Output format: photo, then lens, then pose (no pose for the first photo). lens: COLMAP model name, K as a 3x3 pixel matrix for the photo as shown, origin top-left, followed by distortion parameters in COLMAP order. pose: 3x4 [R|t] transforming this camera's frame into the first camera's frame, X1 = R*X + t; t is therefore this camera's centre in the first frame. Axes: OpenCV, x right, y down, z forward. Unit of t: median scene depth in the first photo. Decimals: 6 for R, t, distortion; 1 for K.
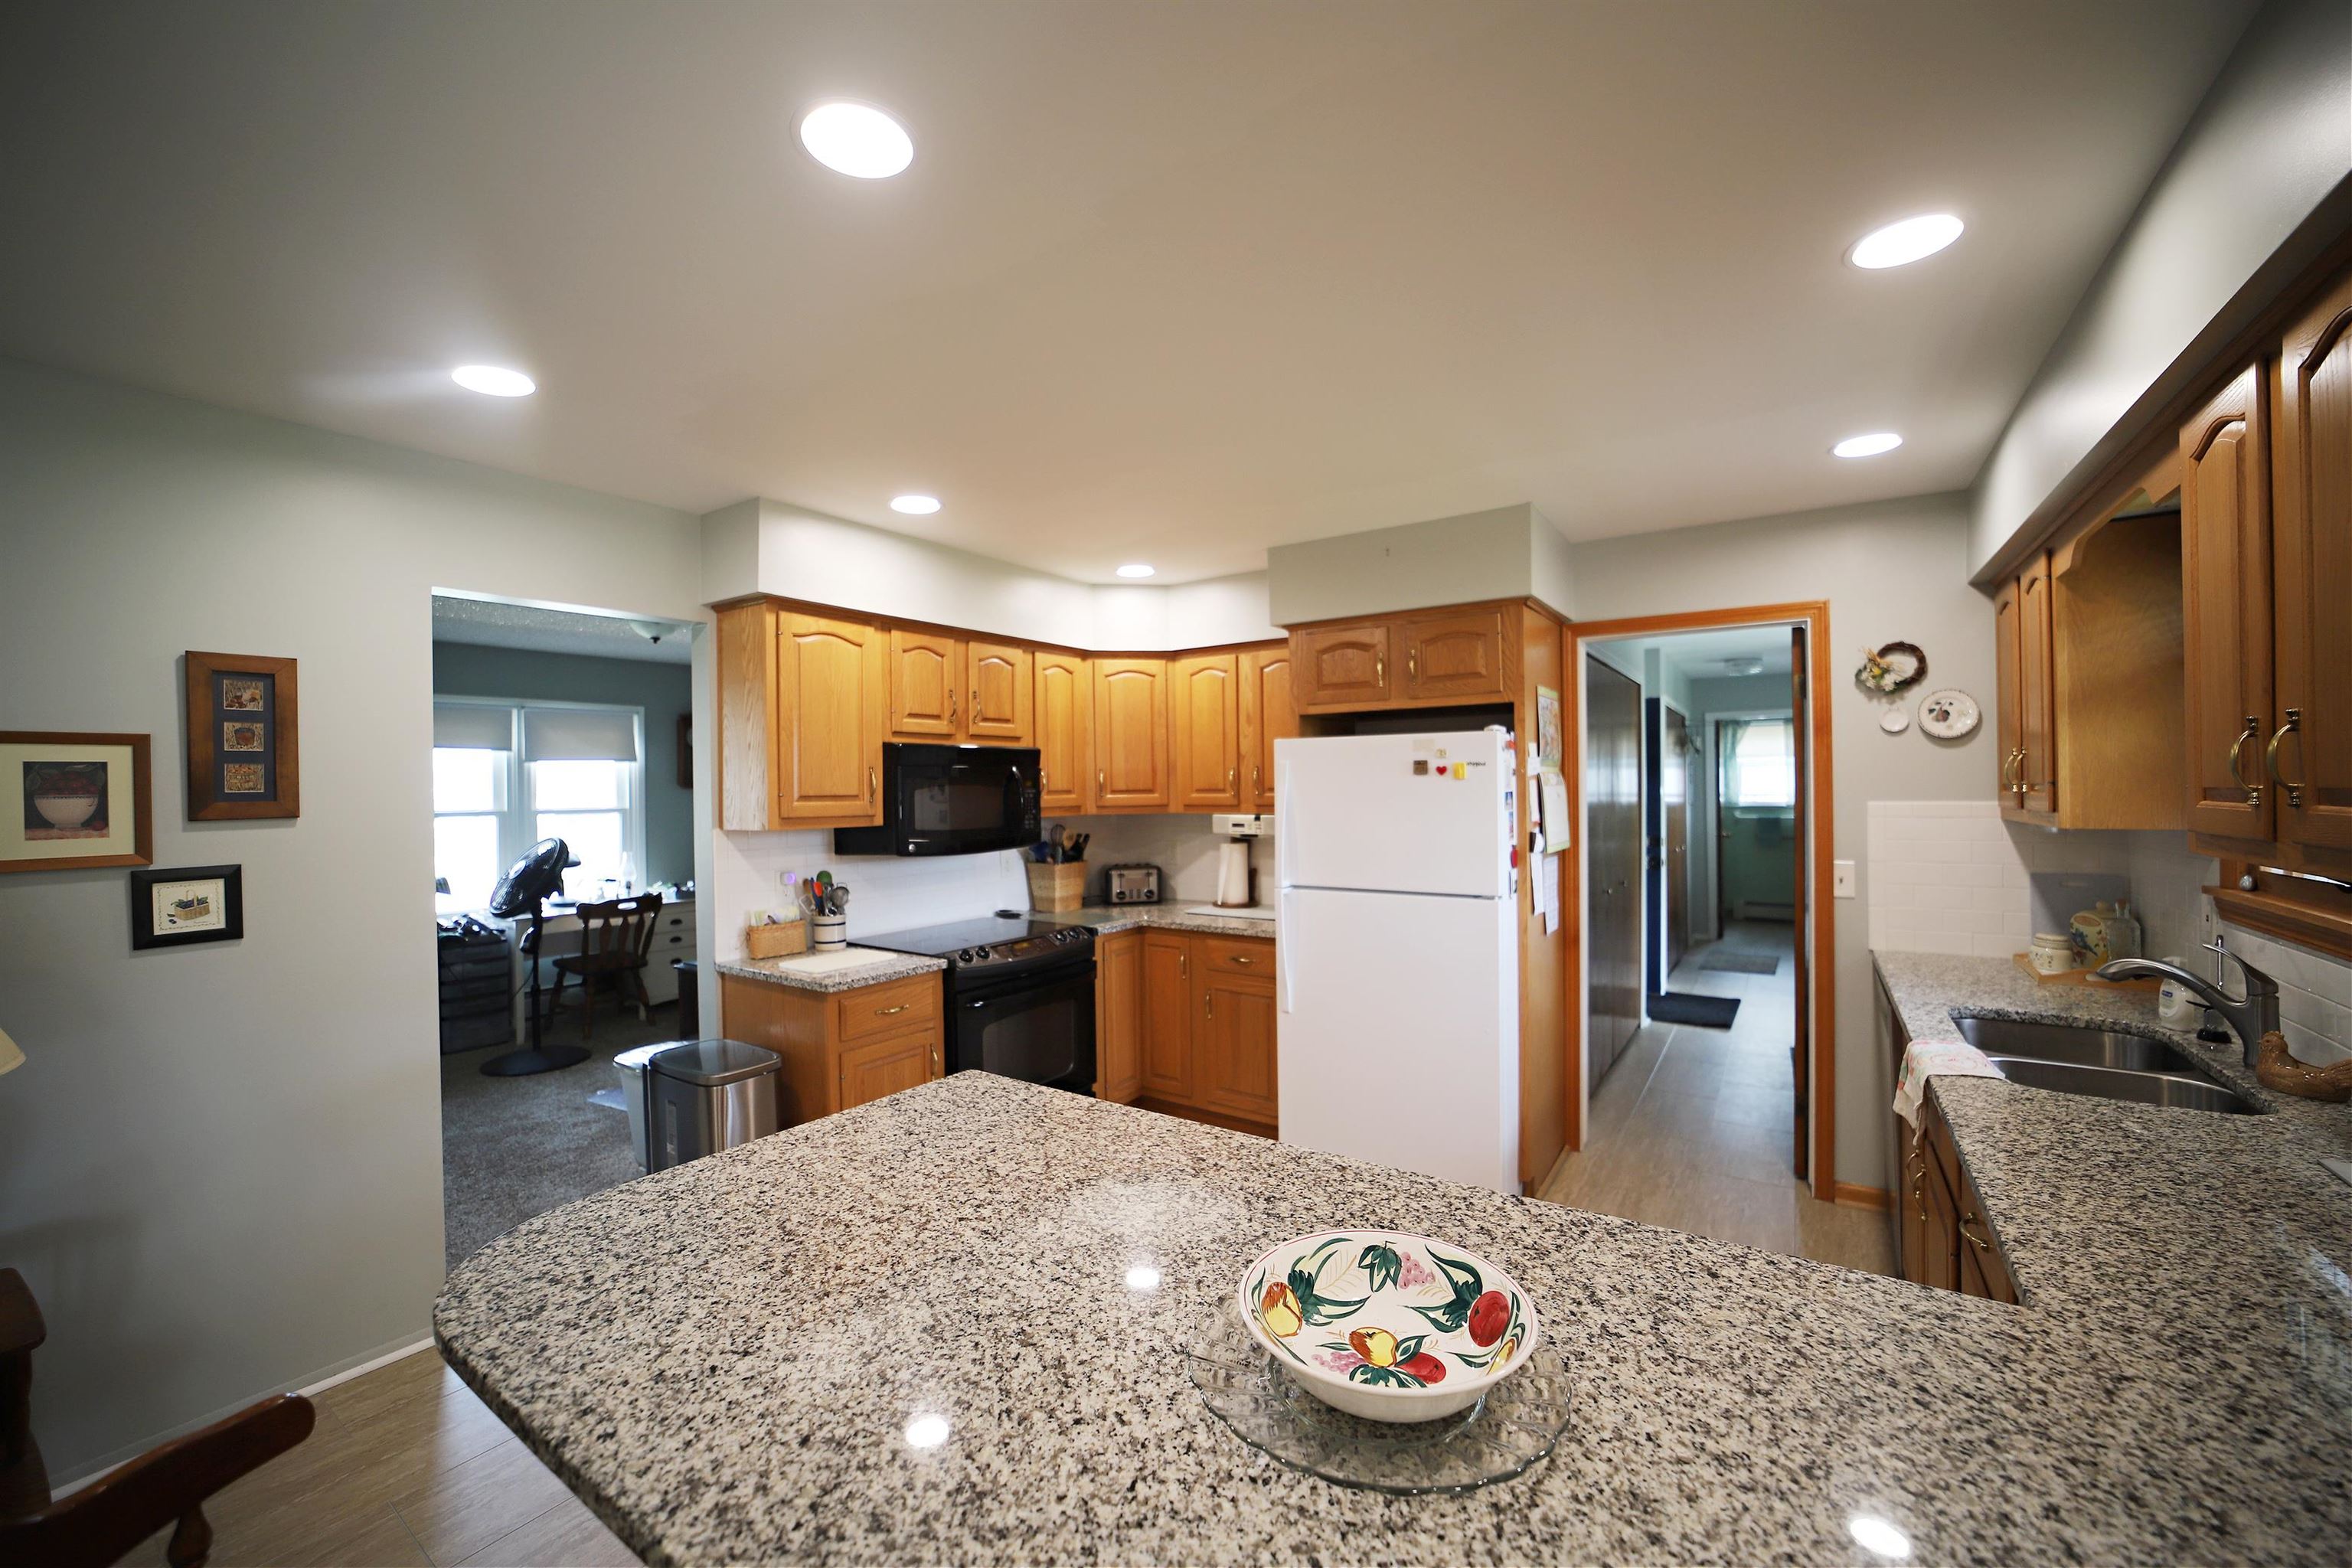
lens RADIAL K [[911.1, 0, 1176.0], [0, 911.1, 784.0], [0, 0, 1]] dist [-0.021221, 0.000189]
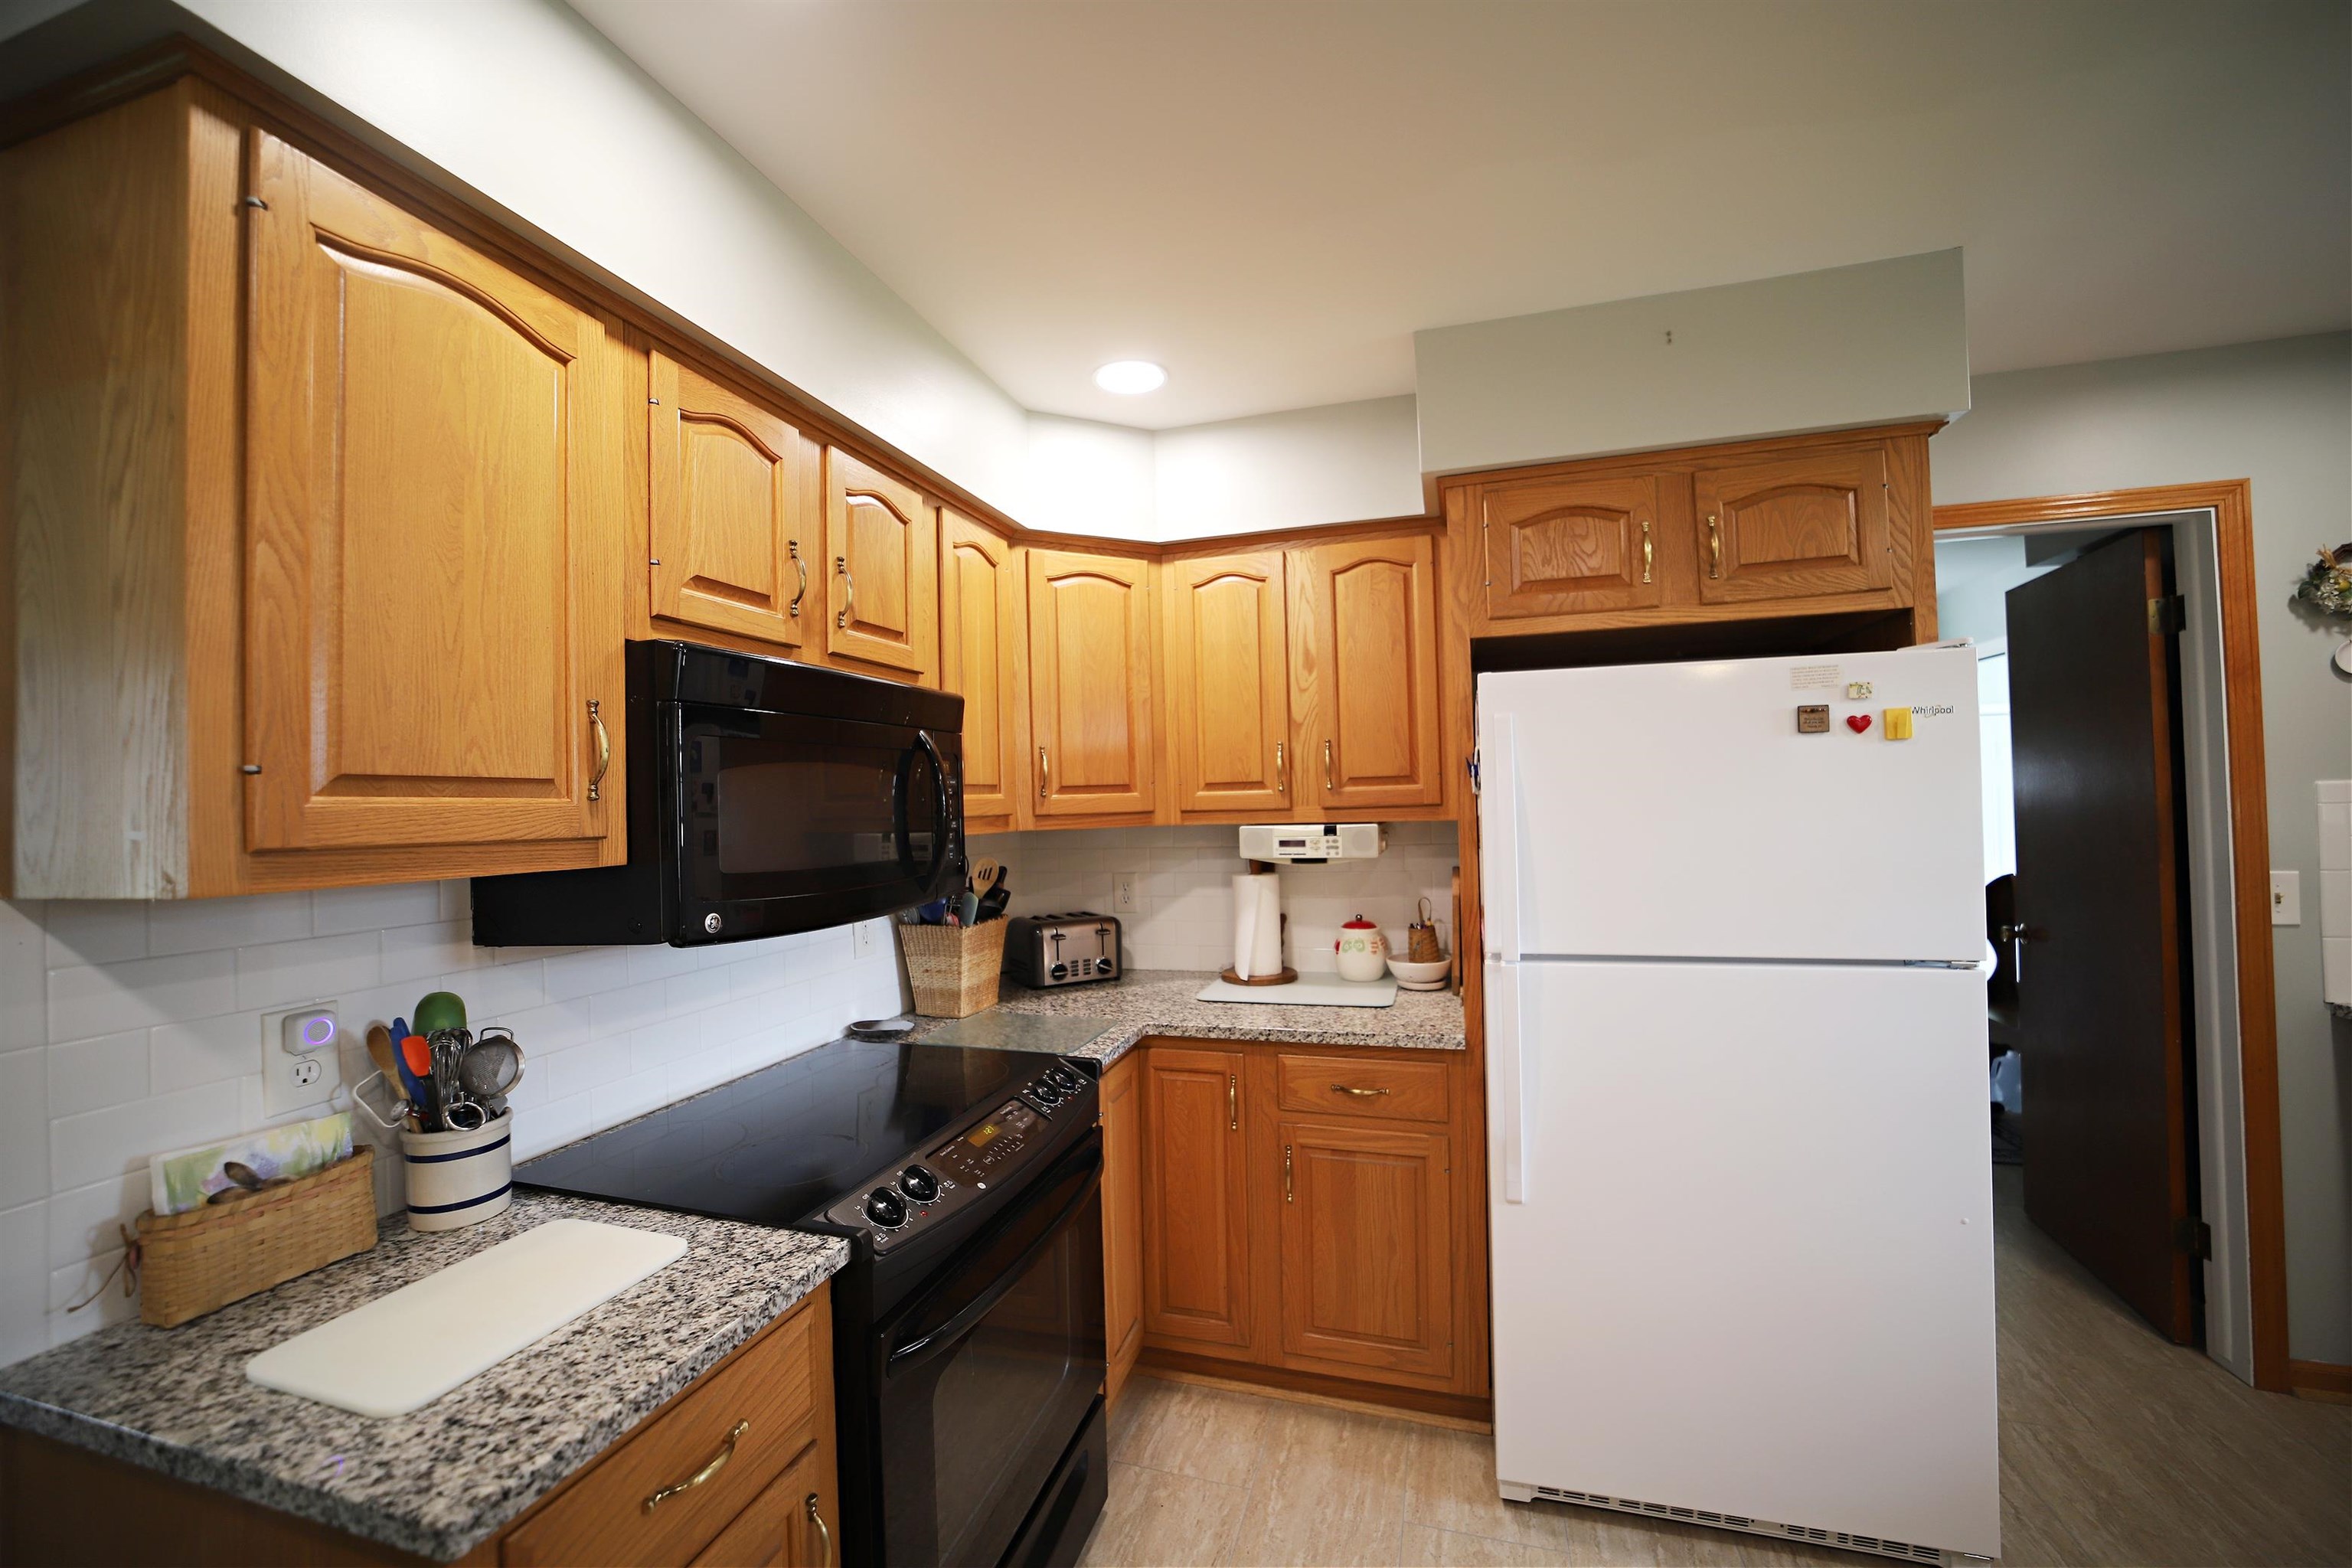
lens RADIAL K [[911.1, 0, 1176.0], [0, 911.1, 784.0], [0, 0, 1]] dist [-0.021221, 0.000189]
pose [[0.952075, -0.005324, 0.305818, -0.192260], [0.012754, 0.999670, -0.022304, 0.020752], [-0.305598, 0.025136, 0.951829, 0.503853]]
